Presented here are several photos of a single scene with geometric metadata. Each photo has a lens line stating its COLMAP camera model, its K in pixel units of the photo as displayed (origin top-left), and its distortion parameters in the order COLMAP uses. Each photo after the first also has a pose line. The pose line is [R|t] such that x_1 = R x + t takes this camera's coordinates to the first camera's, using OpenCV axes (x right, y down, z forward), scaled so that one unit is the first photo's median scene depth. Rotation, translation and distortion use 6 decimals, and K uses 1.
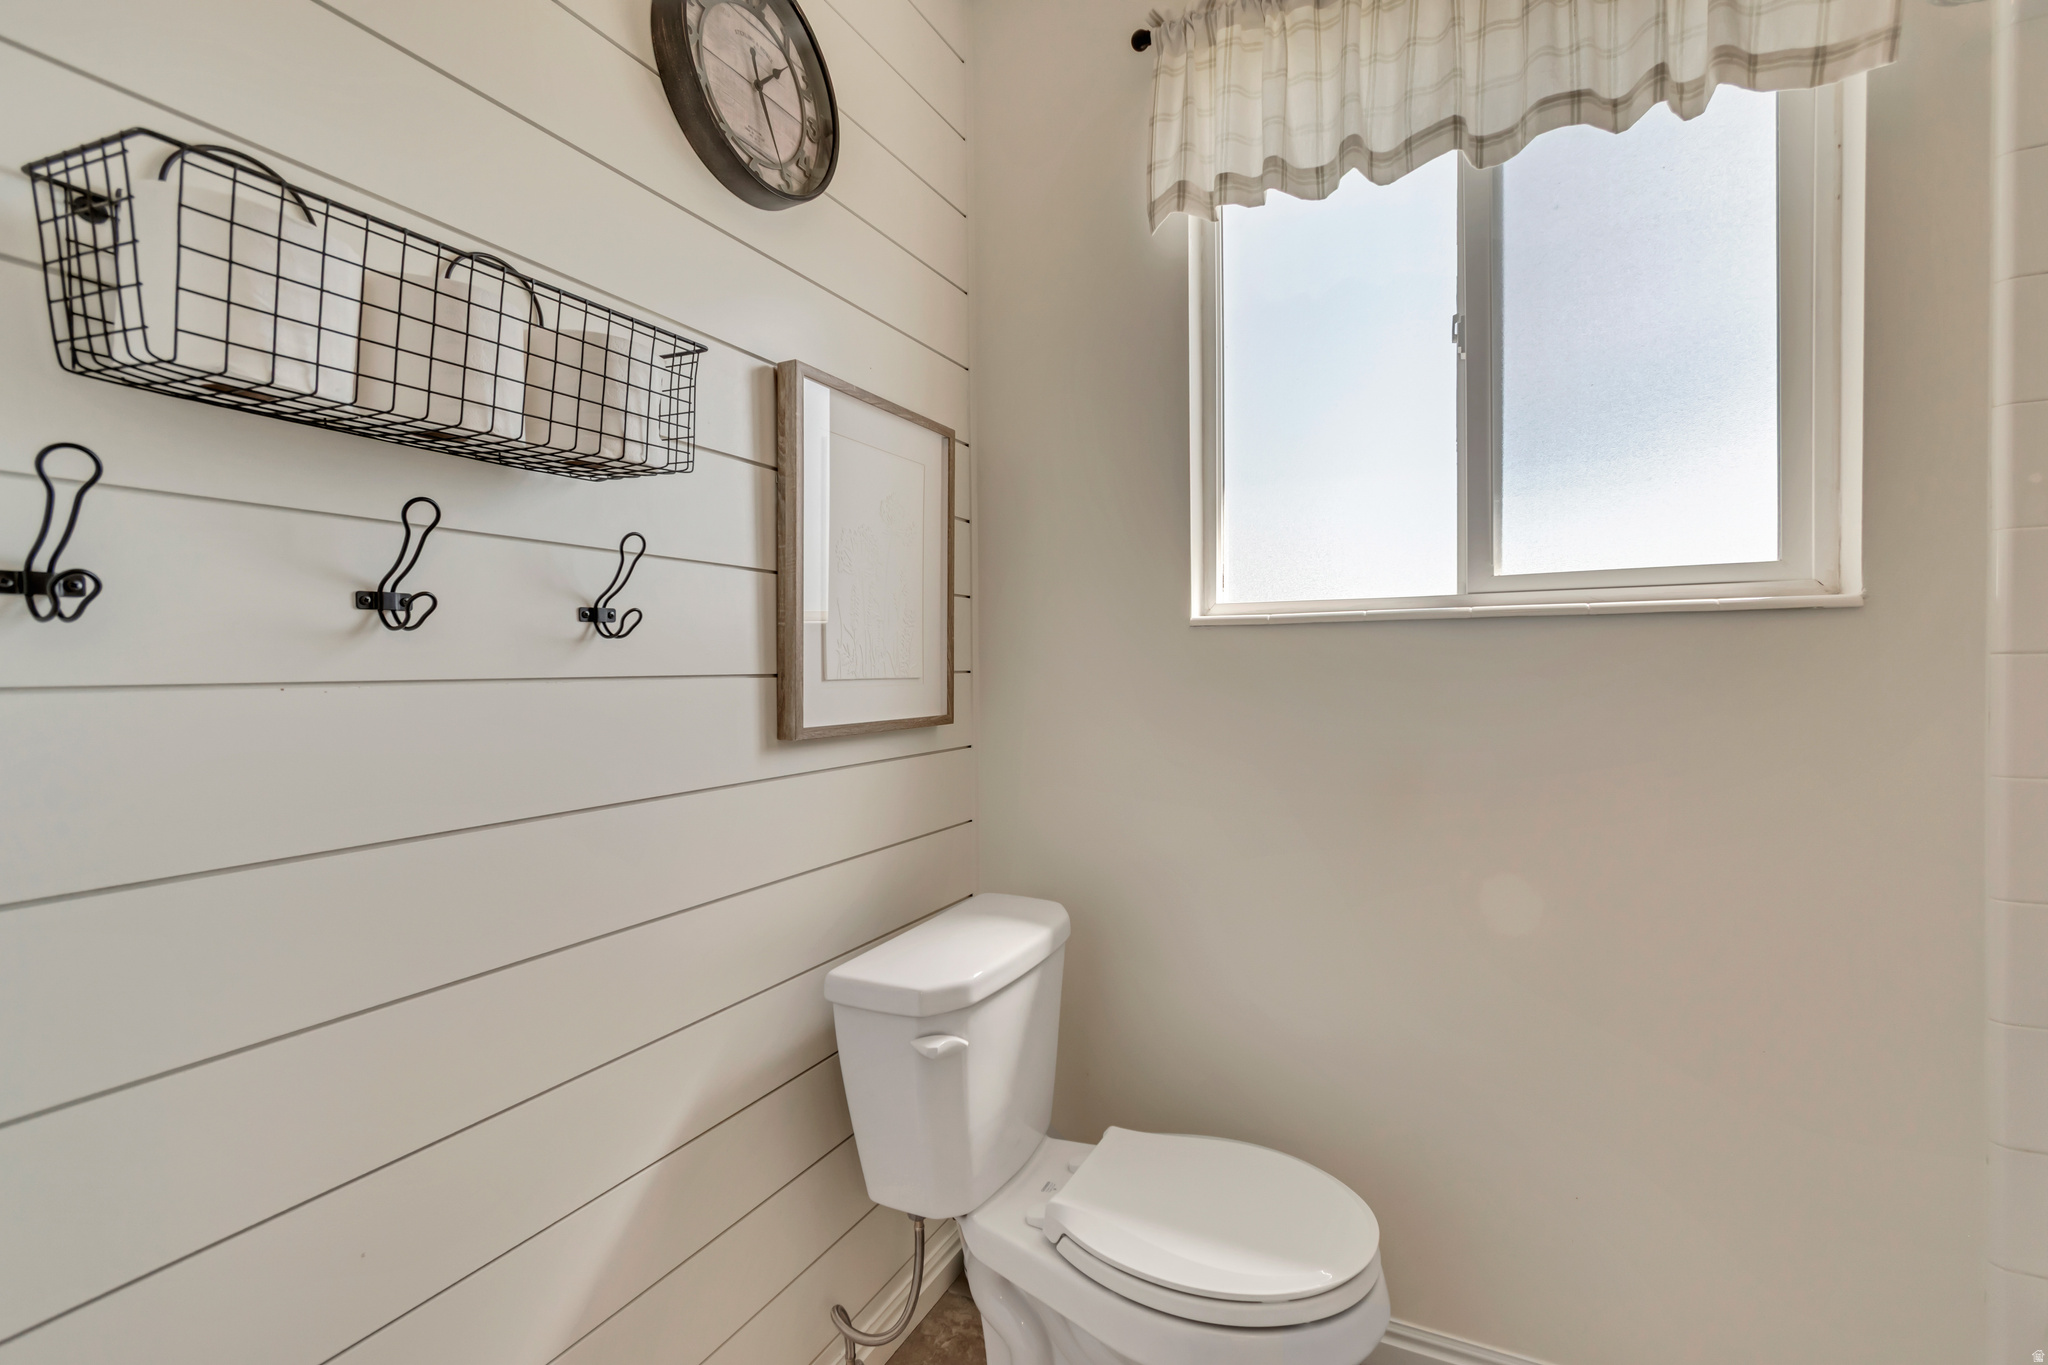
lens RADIAL K [[918.1, 0, 1028.2], [0, 918.1, 678.1], [0, 0, 1]] dist [0.006357, -0.004719]
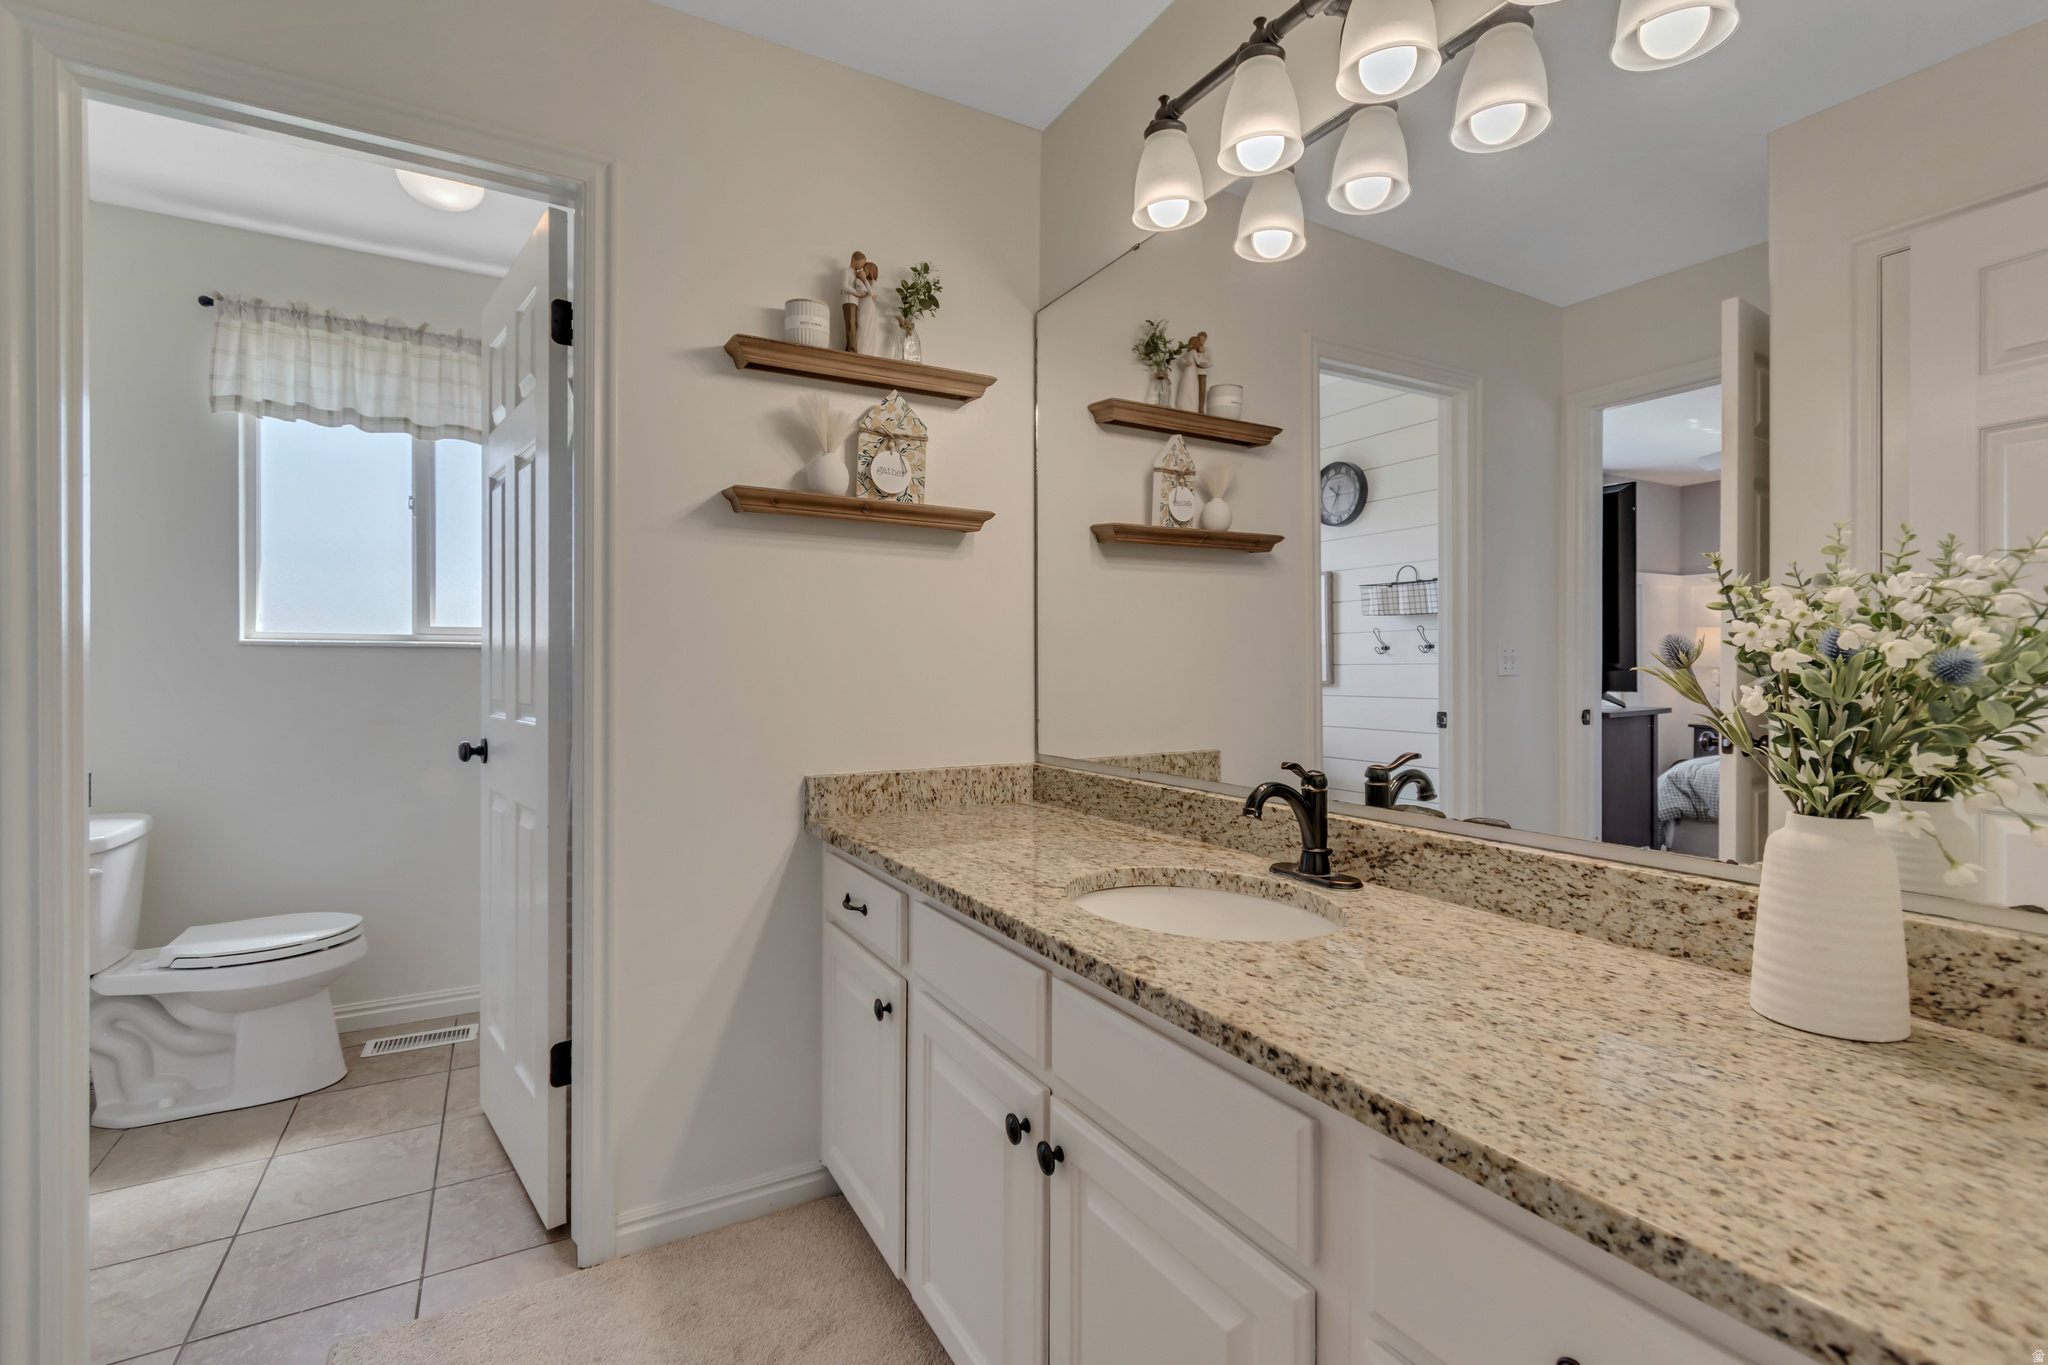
lens RADIAL K [[918.1, 0, 1028.2], [0, 918.1, 678.1], [0, 0, 1]] dist [0.006357, -0.004719]
pose [[0.569527, 0.003651, 0.821965, -0.436793], [0.002989, 0.999974, -0.006513, 0.022233], [-0.821967, 0.006166, 0.569501, -1.306686]]
